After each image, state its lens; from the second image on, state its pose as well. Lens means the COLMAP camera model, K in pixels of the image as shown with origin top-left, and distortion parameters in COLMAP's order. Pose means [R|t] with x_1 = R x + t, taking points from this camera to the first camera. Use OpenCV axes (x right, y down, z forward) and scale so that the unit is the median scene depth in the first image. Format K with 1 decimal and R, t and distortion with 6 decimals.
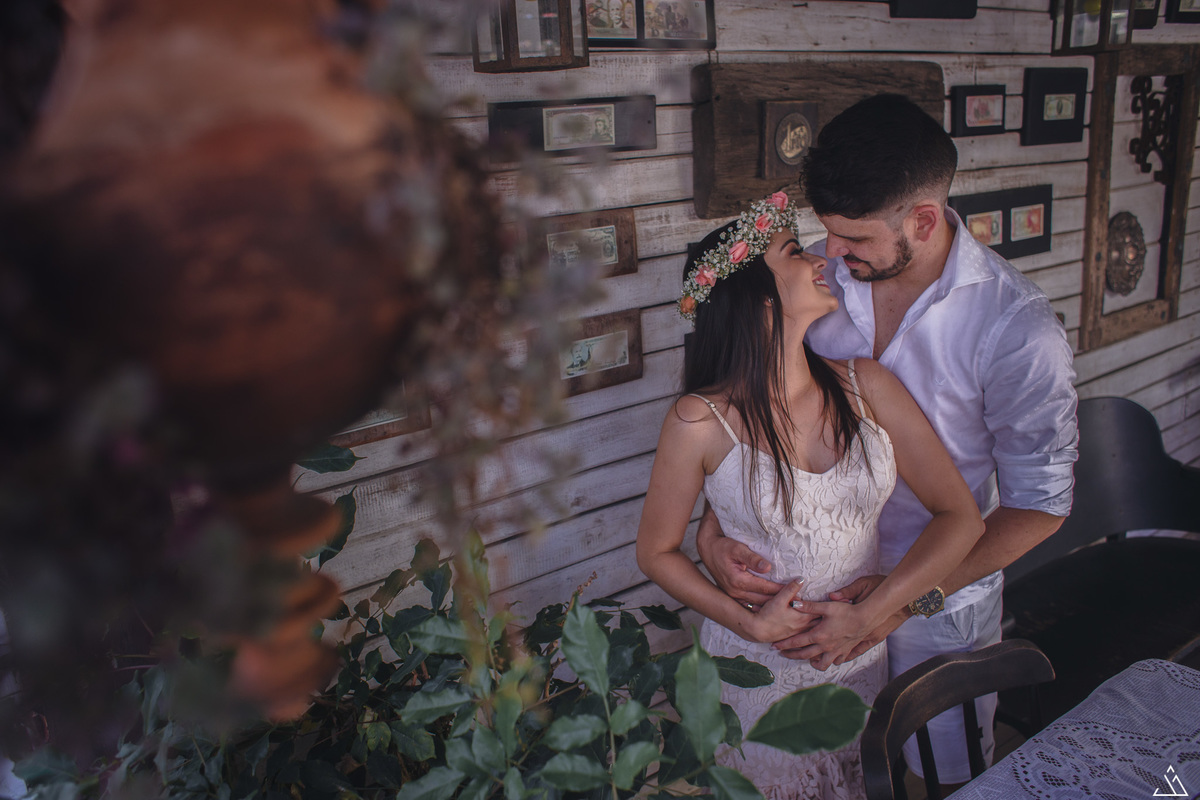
lens RADIAL K [[957.3, 0, 600.0], [0, 957.3, 400.0], [0, 0, 1]] dist [-0.099417, 0.126667]
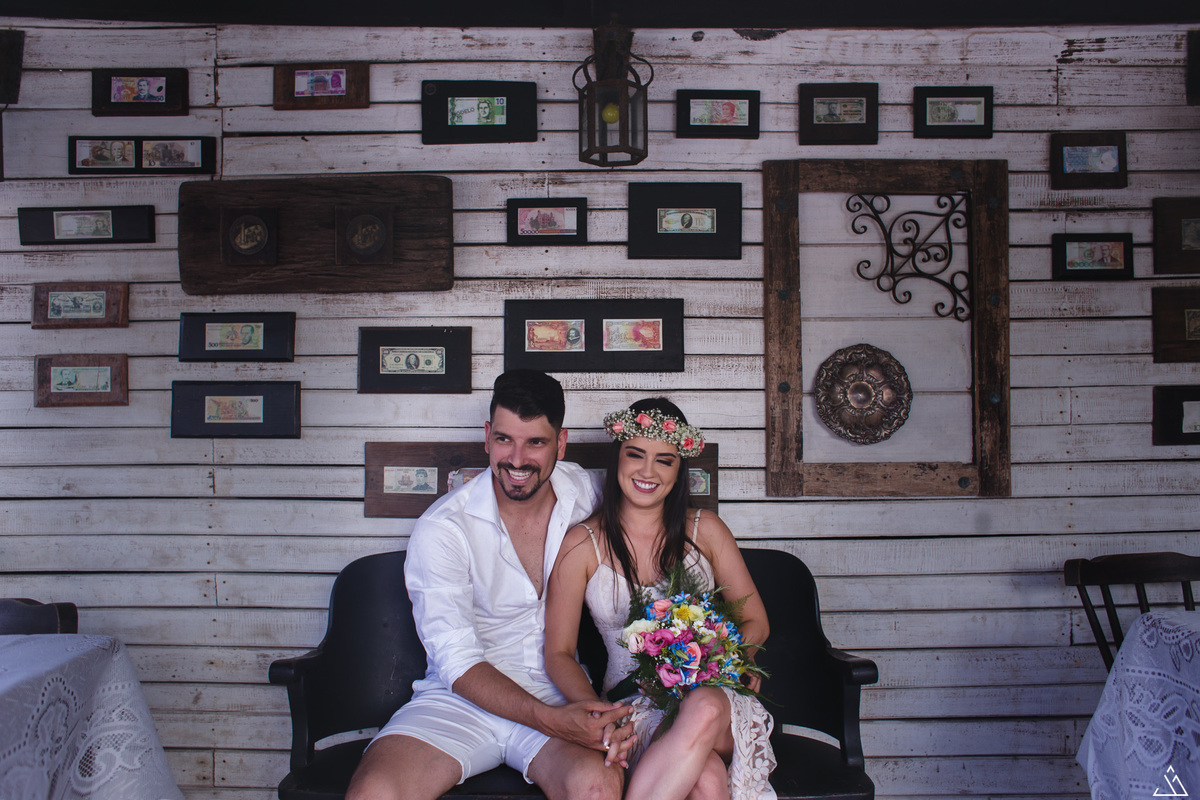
lens RADIAL K [[957.3, 0, 600.0], [0, 957.3, 400.0], [0, 0, 1]] dist [-0.099417, 0.126667]
pose [[0.805178, 0.054389, -0.590534, 1.217591], [-0.199171, 0.962746, -0.182895, 0.070728], [0.558586, 0.264880, 0.786015, 0.288460]]
